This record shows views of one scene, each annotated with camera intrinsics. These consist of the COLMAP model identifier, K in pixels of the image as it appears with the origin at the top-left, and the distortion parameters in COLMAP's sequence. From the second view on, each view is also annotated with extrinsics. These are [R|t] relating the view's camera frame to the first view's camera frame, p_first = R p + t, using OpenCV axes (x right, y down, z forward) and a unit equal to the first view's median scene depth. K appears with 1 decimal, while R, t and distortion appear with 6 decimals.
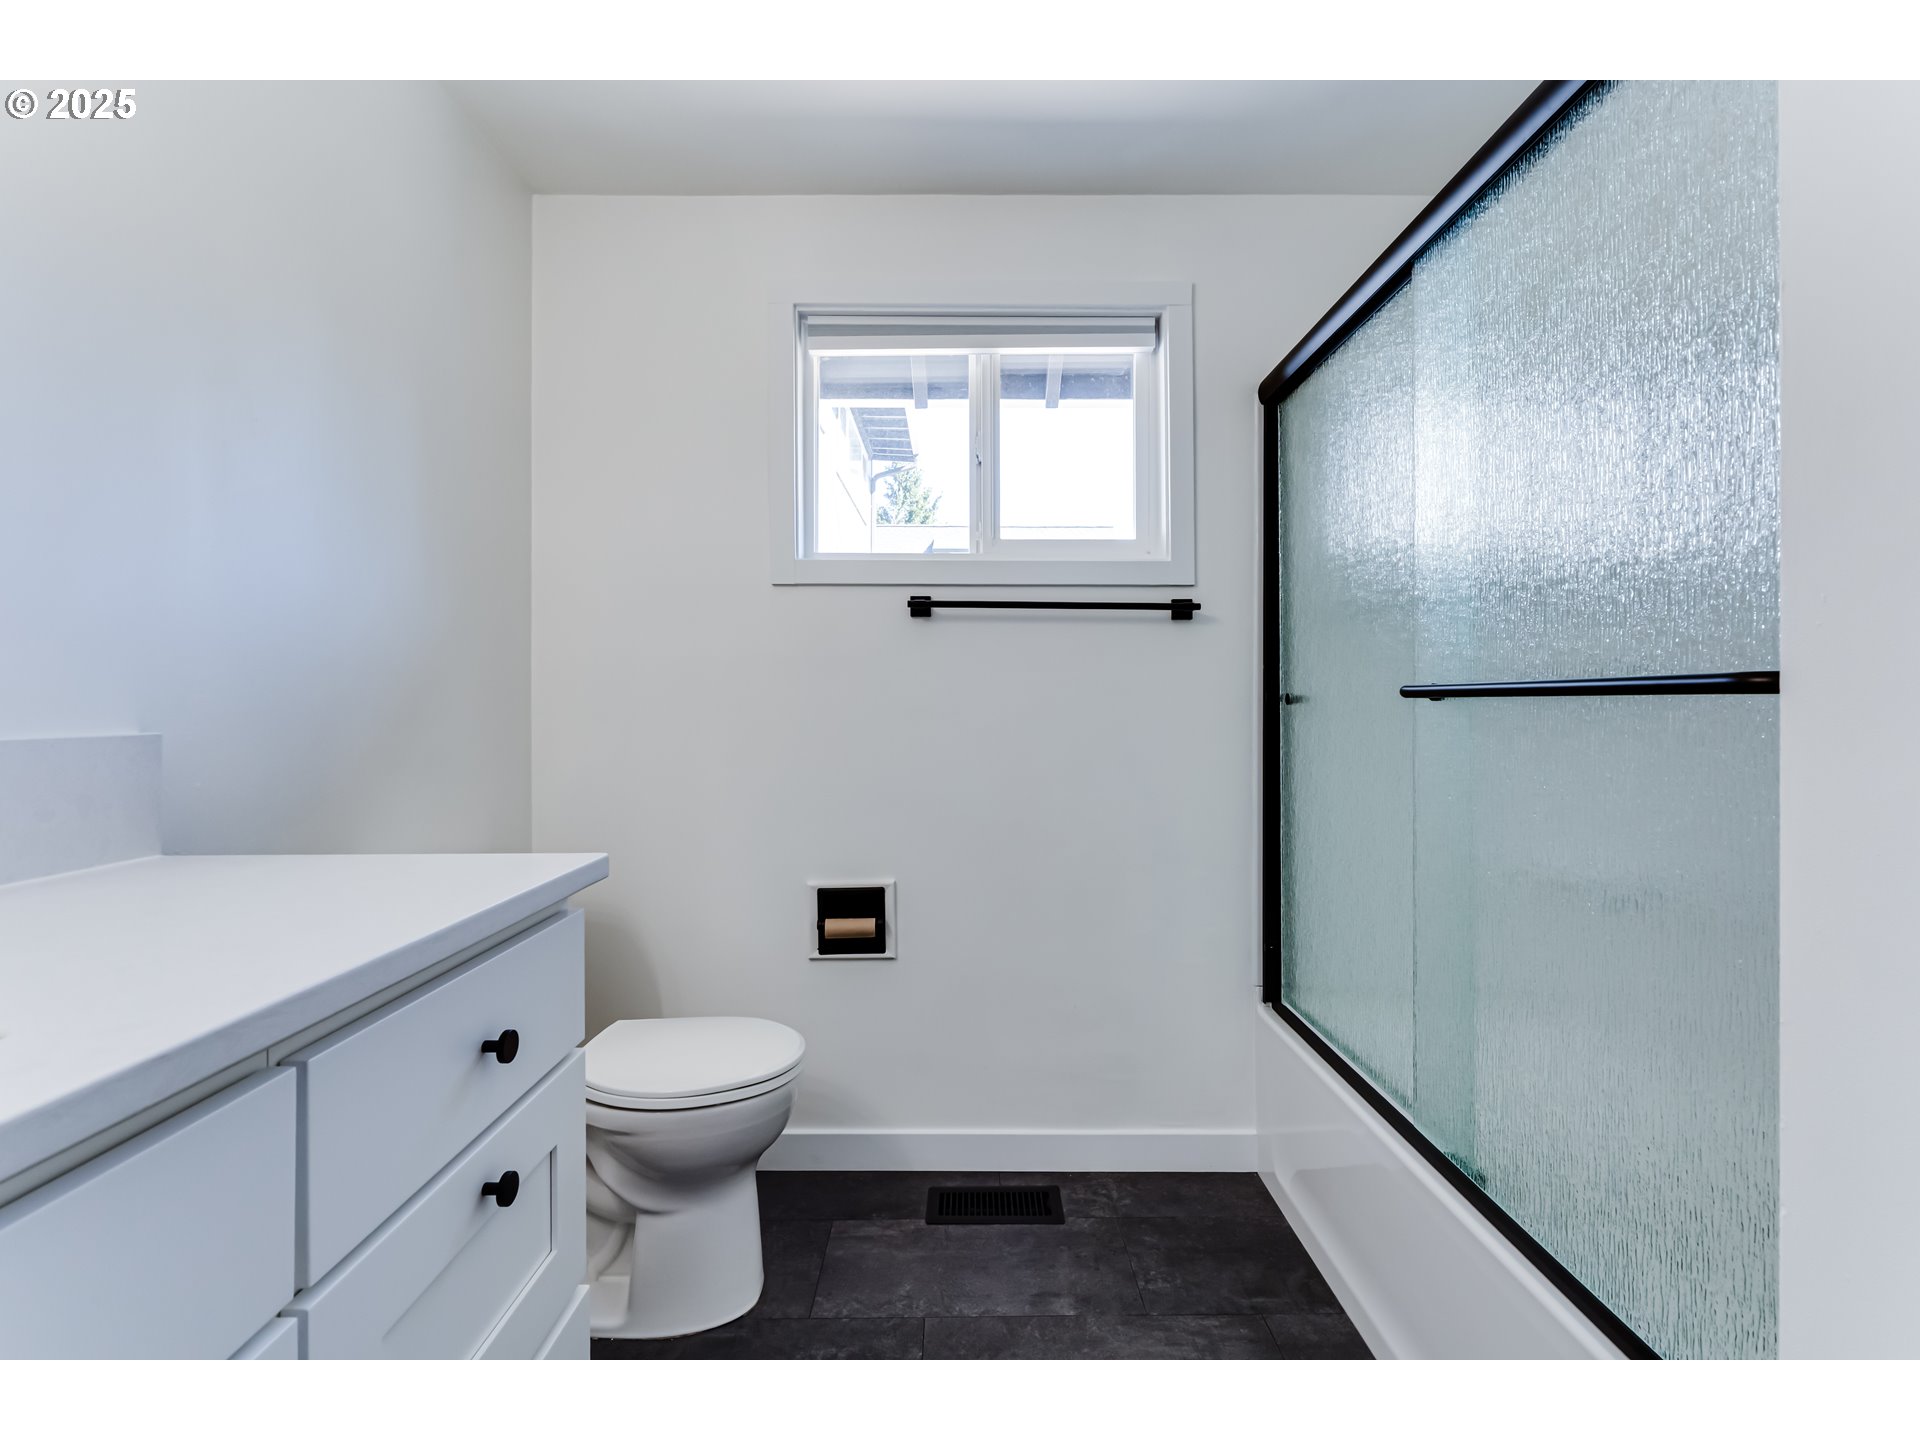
lens RADIAL K [[907.5, 0, 956.8], [0, 907.5, 708.4], [0, 0, 1]] dist [0.002577, 0.000223]
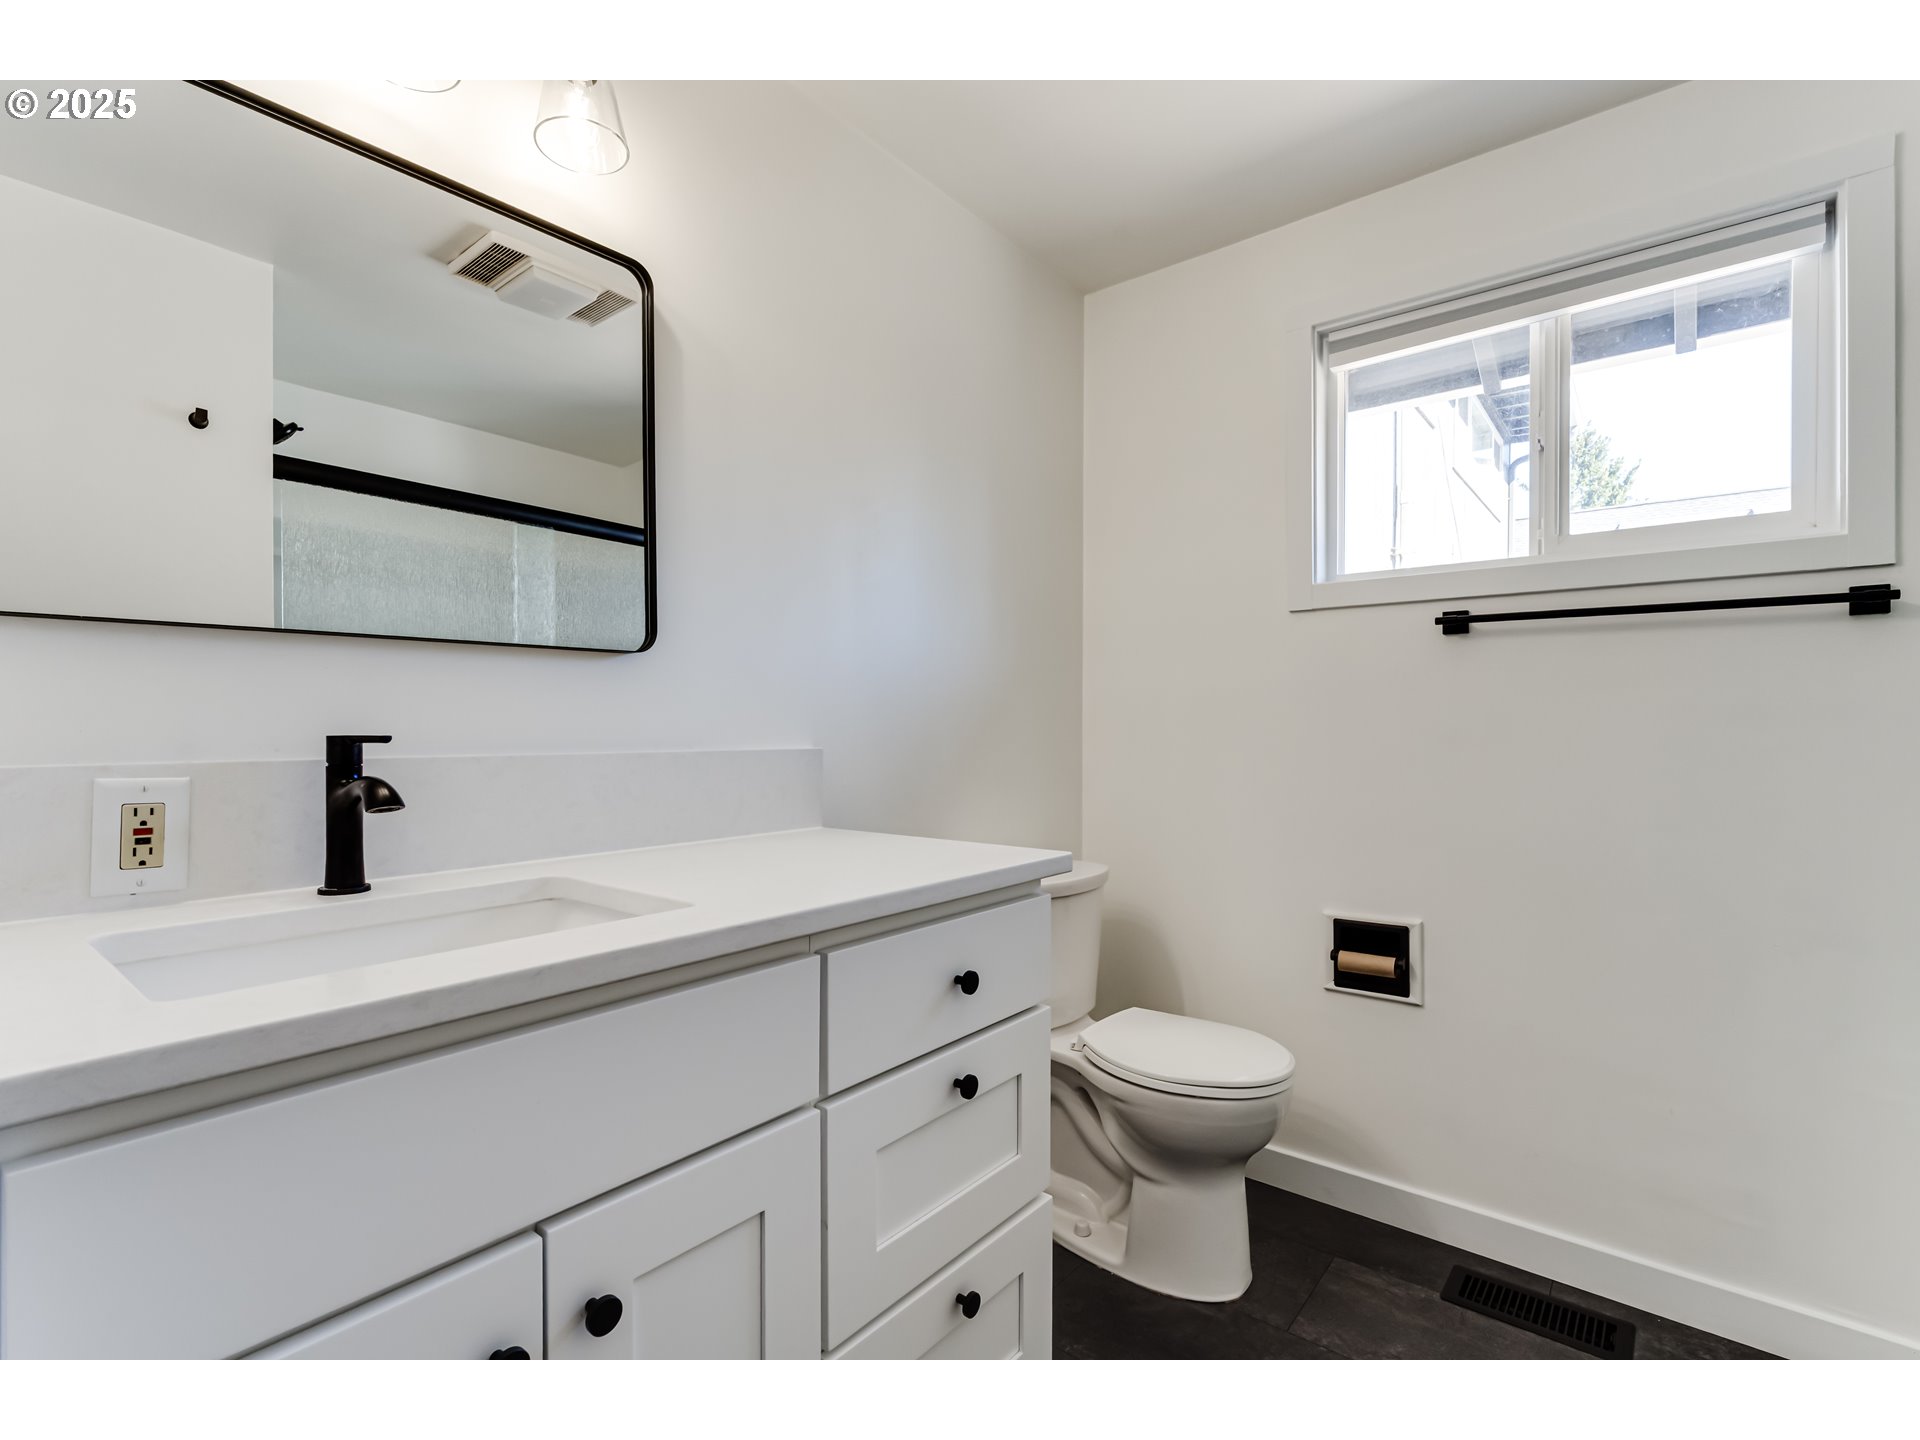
lens RADIAL K [[894.3, 0, 916.5], [0, 894.3, 743.0], [0, 0, 1]] dist [0.012702, -0.000075]
pose [[0.761342, 0.013470, -0.648211, 0.135068], [-0.006292, 0.999891, 0.013388, -0.001120], [0.648320, -0.006115, 0.761343, -0.029693]]
